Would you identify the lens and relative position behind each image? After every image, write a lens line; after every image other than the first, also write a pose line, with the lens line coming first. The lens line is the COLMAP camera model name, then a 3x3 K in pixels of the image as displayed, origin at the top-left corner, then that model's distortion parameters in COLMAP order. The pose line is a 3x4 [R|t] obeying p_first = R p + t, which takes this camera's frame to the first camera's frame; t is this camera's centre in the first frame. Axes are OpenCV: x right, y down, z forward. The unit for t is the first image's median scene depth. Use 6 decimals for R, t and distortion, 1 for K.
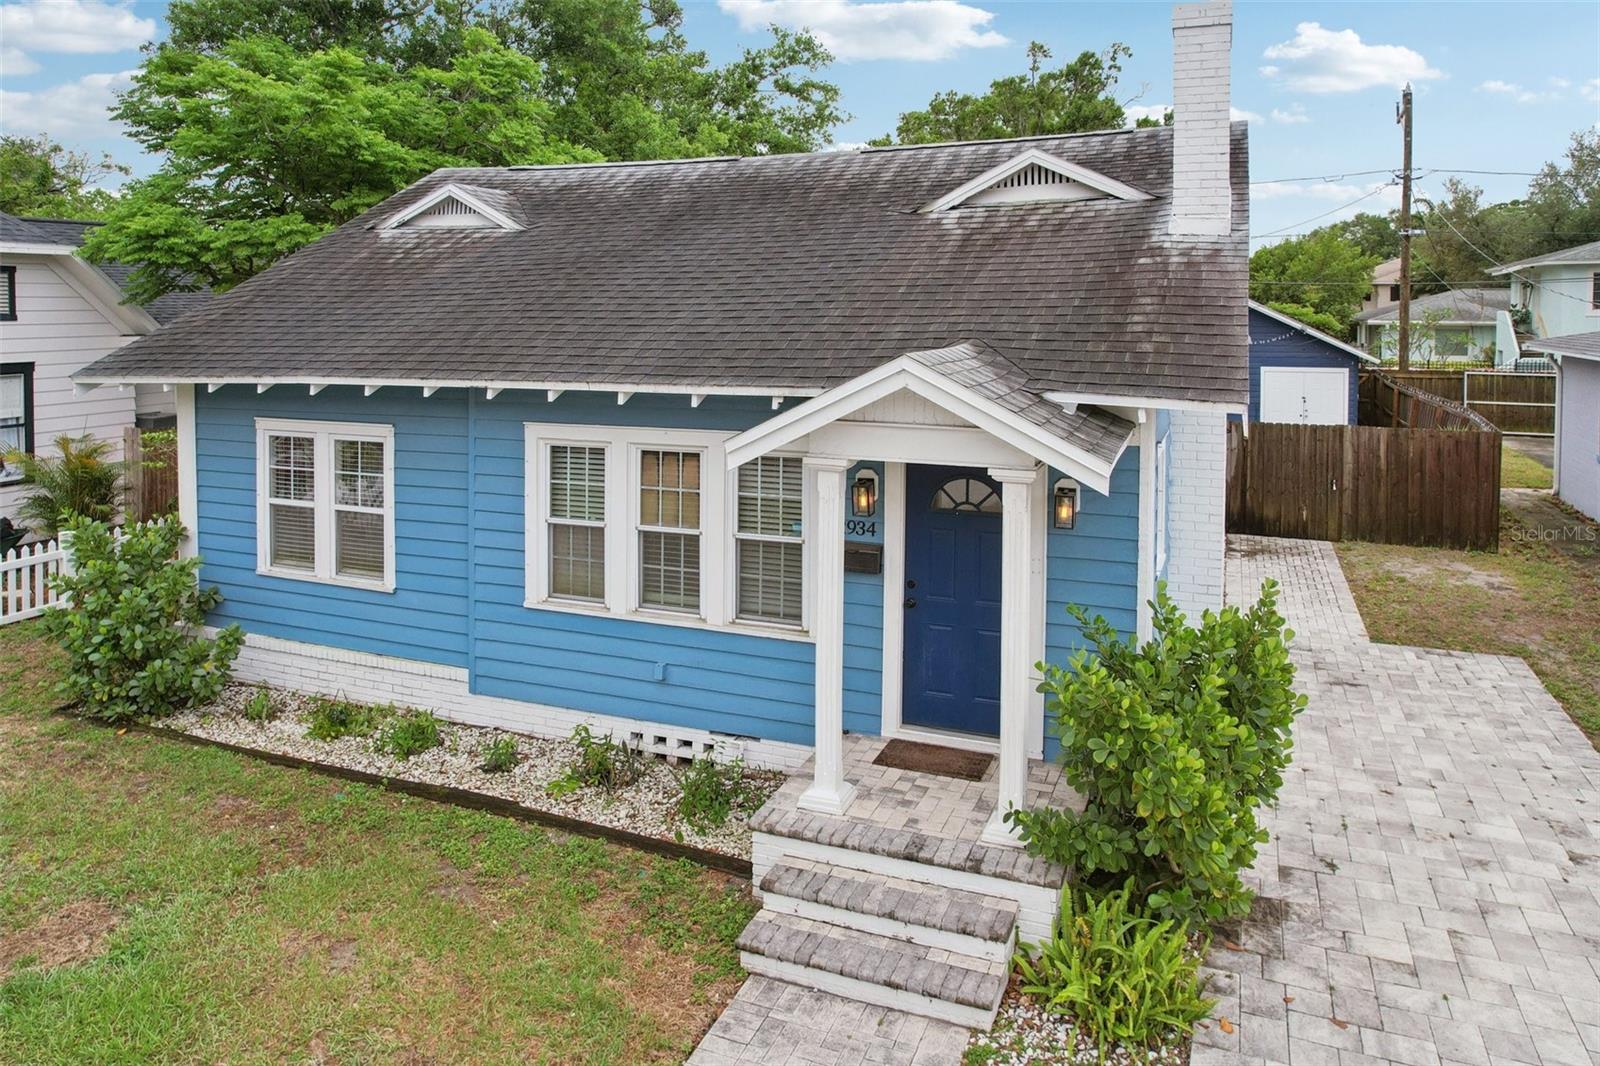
lens RADIAL K [[1021.2, 0, 770.3], [0, 1021.2, 359.5], [0, 0, 1]] dist [-0.027483, 0.000978]
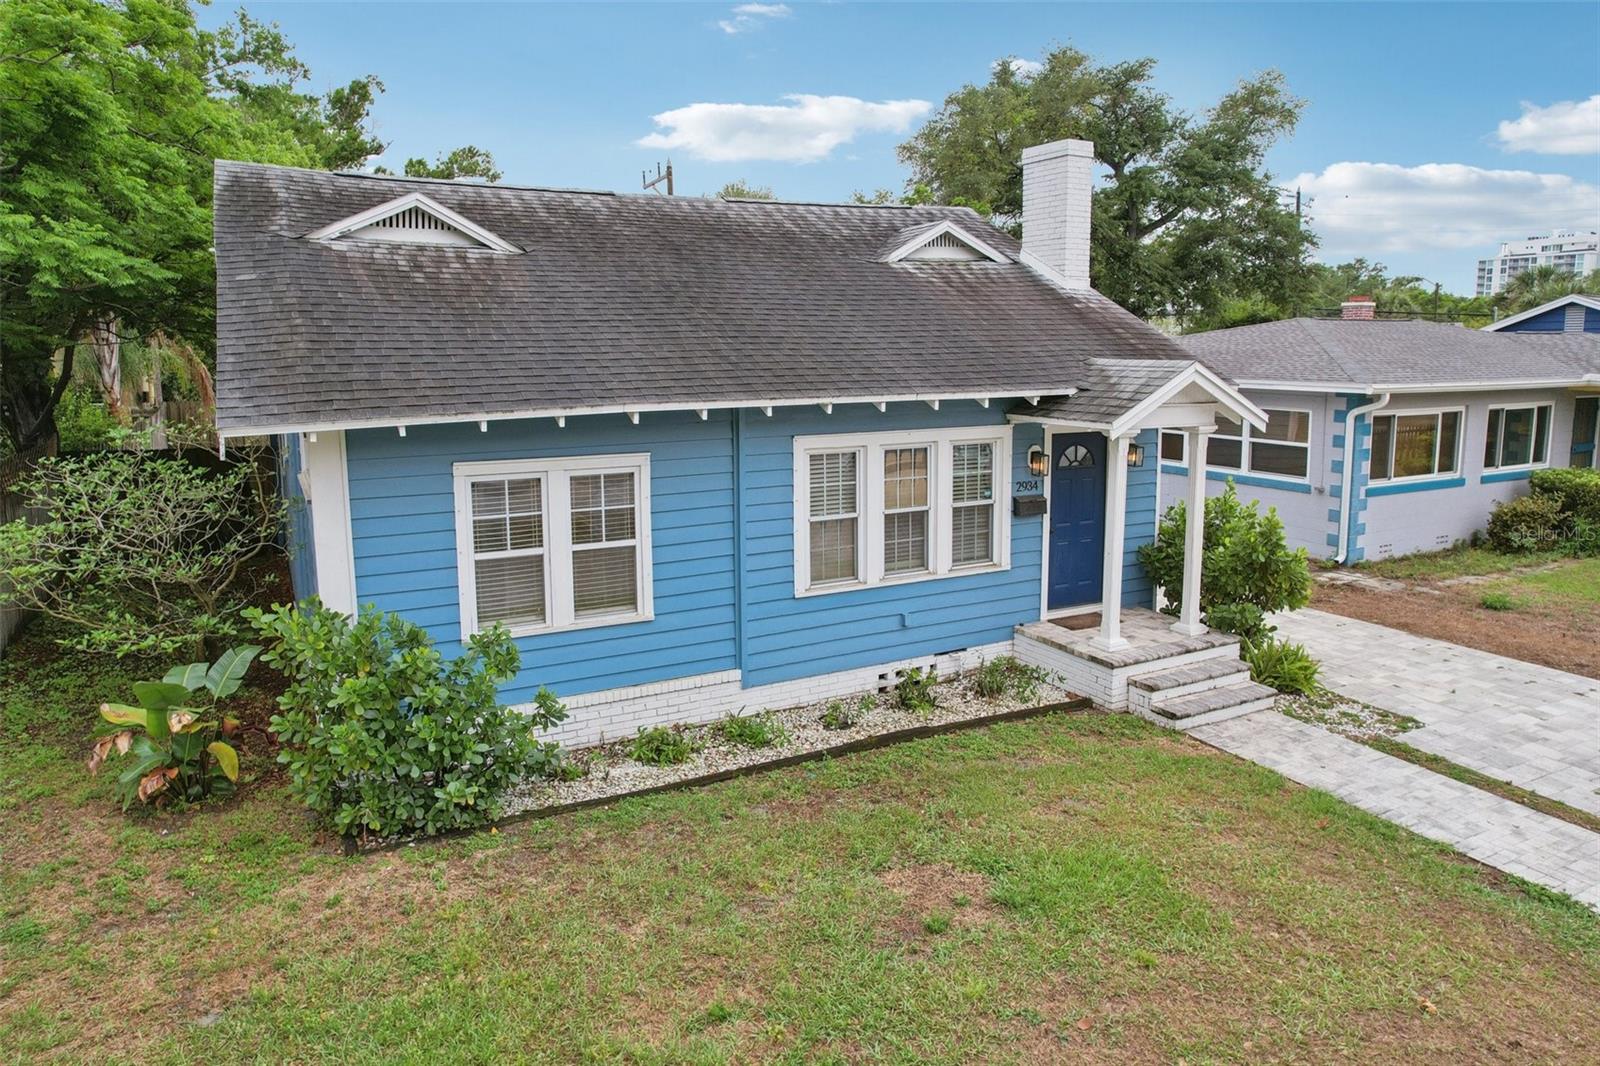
lens RADIAL K [[992.9, 0, 804.6], [0, 992.9, 484.9], [0, 0, 1]] dist [-0.064137, -0.000112]
pose [[0.669289, -0.109293, 0.734920, -1.057988], [0.041238, 0.993062, 0.110127, -0.005515], [-0.741857, -0.043400, 0.669152, 0.255944]]
